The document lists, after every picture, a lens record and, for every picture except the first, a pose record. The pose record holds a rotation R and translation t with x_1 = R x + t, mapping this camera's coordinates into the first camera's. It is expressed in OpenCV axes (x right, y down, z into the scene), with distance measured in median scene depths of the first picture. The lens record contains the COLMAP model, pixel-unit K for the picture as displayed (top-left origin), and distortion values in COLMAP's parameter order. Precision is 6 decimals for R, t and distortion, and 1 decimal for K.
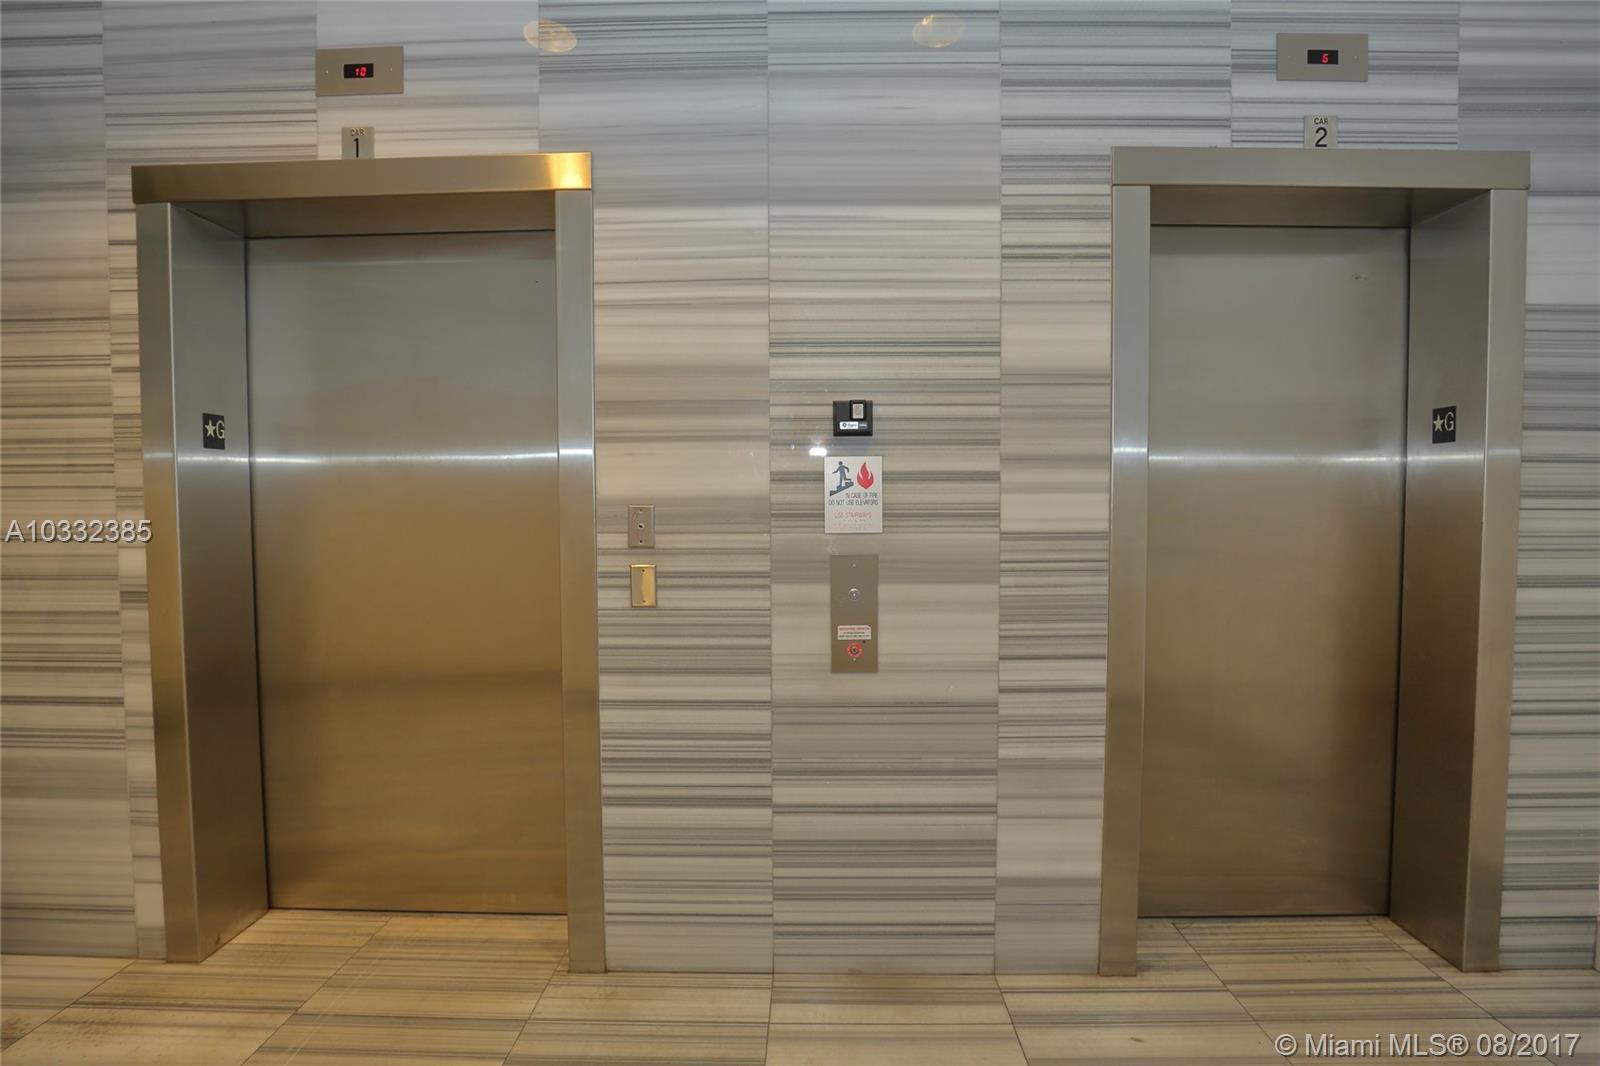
lens RADIAL K [[737.9, 0, 806.7], [0, 737.9, 535.2], [0, 0, 1]] dist [-0.034941, 0.004656]
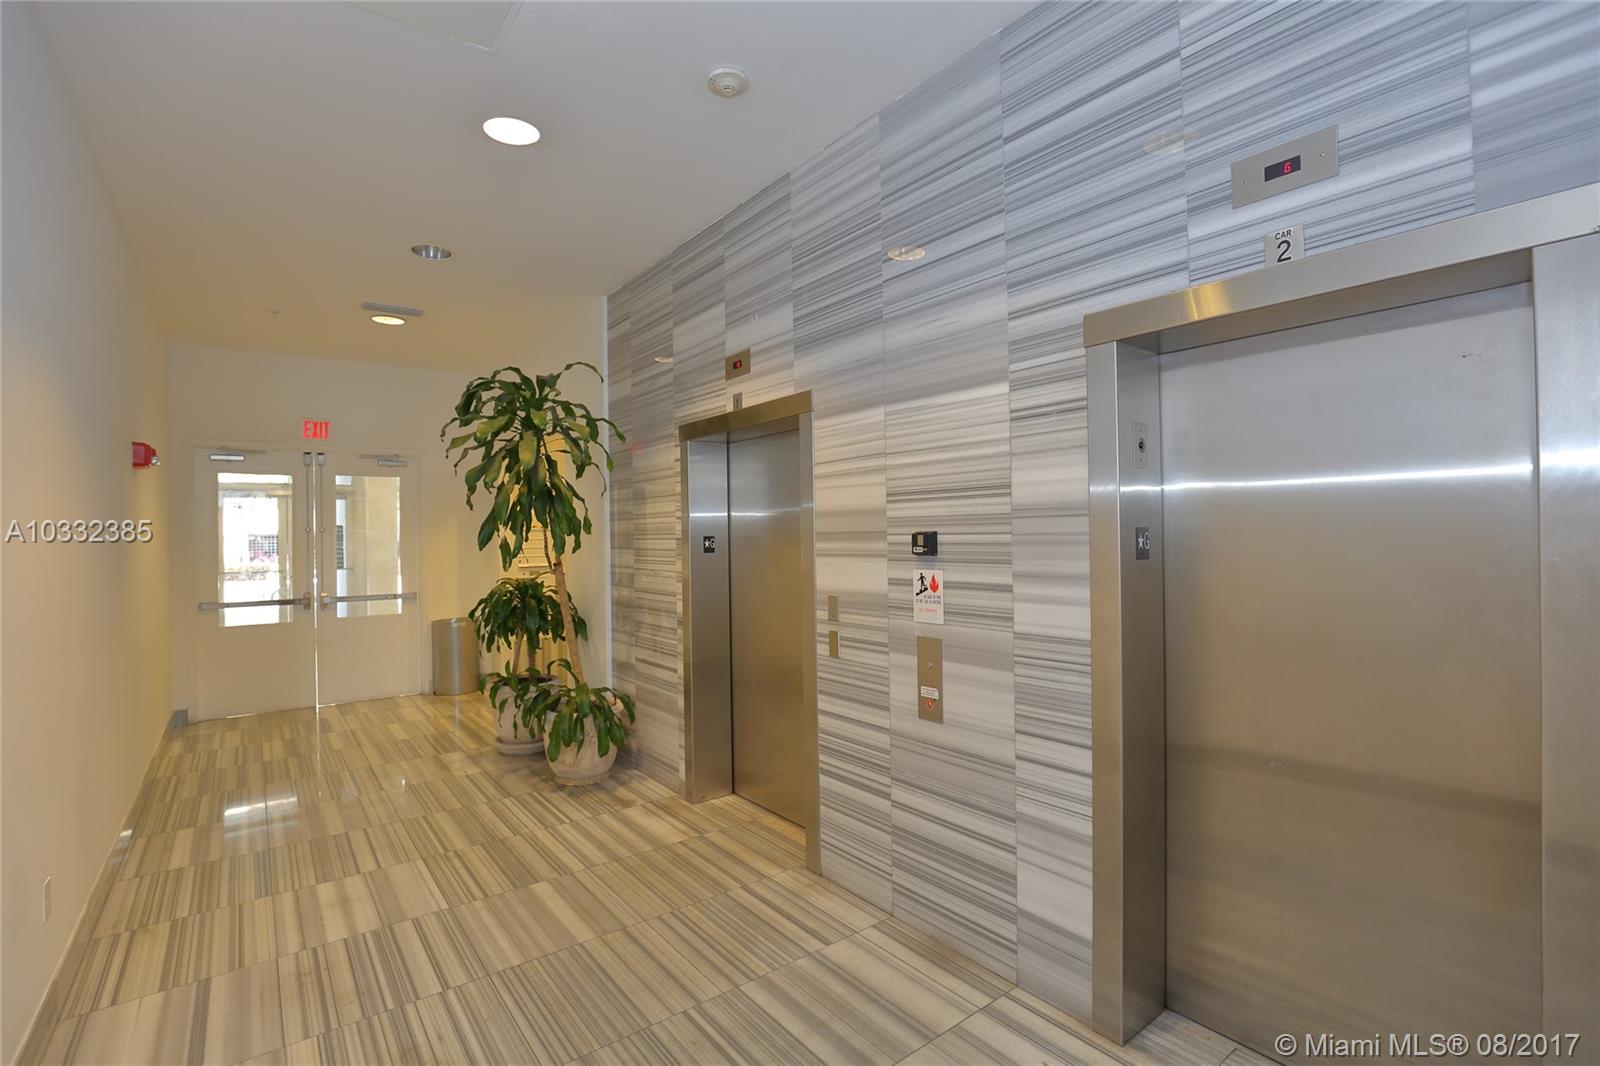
lens RADIAL K [[737.9, 0, 794.3], [0, 737.9, 538.5], [0, 0, 1]] dist [-0.034941, 0.004656]
pose [[0.613034, -0.002673, -0.790052, 1.039596], [-0.023576, 0.999487, -0.021676, -0.130043], [0.789705, 0.031915, 0.612656, -0.090566]]
